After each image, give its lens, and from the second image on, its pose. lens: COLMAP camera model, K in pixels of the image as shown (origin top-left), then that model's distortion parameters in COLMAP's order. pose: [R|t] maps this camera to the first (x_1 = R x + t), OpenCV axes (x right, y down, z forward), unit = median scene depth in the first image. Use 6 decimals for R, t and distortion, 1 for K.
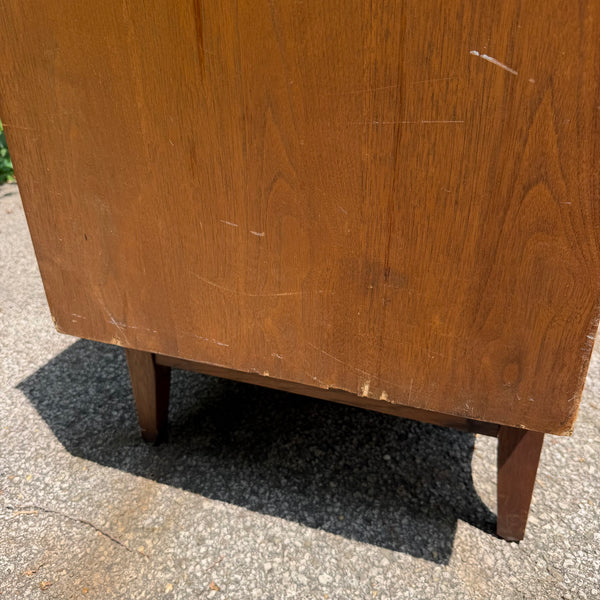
lens RADIAL K [[567.4, 0, 299.4], [0, 567.4, 297.6], [0, 0, 1]] dist [0.129147, -0.261276]
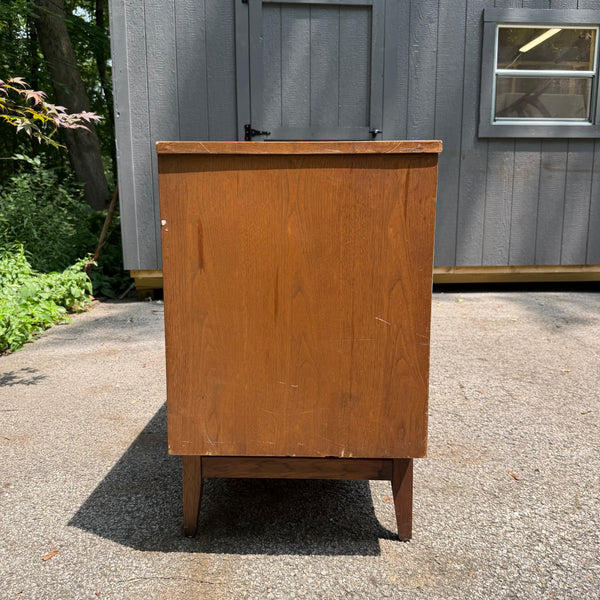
lens RADIAL K [[567.4, 0, 299.4], [0, 567.4, 297.6], [0, 0, 1]] dist [0.129147, -0.261276]
pose [[0.940516, -0.018532, 0.339245, -0.793610], [0.128913, 0.943307, -0.305864, 0.249001], [-0.314344, 0.331403, 0.889584, -1.150190]]
